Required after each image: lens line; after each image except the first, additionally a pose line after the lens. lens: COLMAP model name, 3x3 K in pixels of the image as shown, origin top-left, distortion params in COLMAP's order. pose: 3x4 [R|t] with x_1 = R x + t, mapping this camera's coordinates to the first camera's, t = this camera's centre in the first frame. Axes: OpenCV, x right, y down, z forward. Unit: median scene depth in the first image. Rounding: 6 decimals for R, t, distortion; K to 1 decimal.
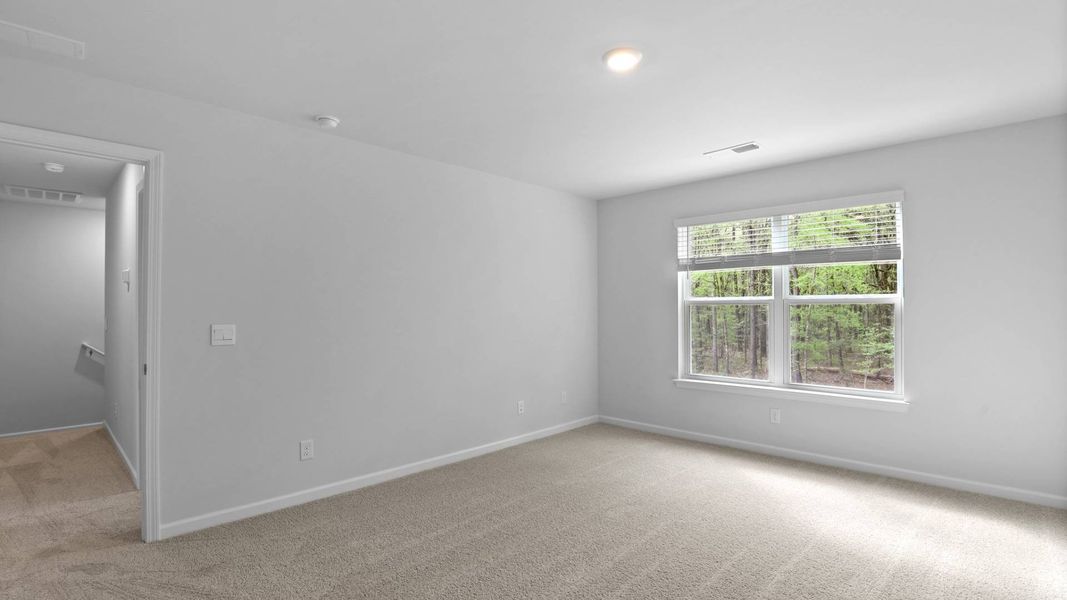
lens RADIAL K [[493.4, 0, 536.0], [0, 493.4, 301.7], [0, 0, 1]] dist [-0.018972, 0.001038]
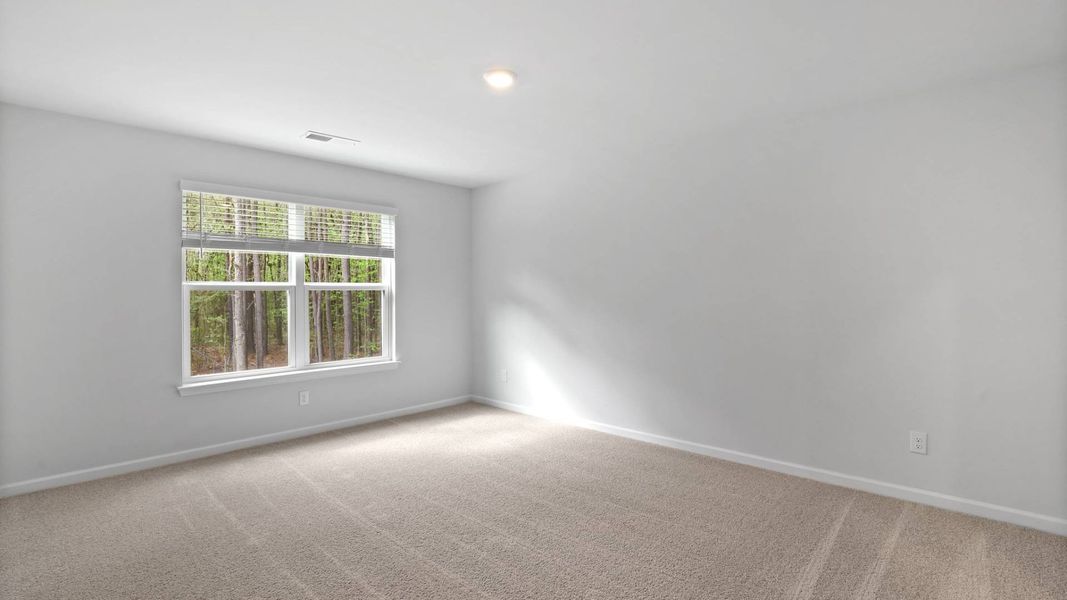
lens RADIAL K [[493.4, 0, 536.0], [0, 493.4, 301.7], [0, 0, 1]] dist [-0.018972, 0.001038]
pose [[0.007523, -0.018165, 0.999807, -0.534590], [-0.006393, 0.999814, 0.018213, 0.007567], [-0.999951, -0.006529, 0.007406, 0.499112]]
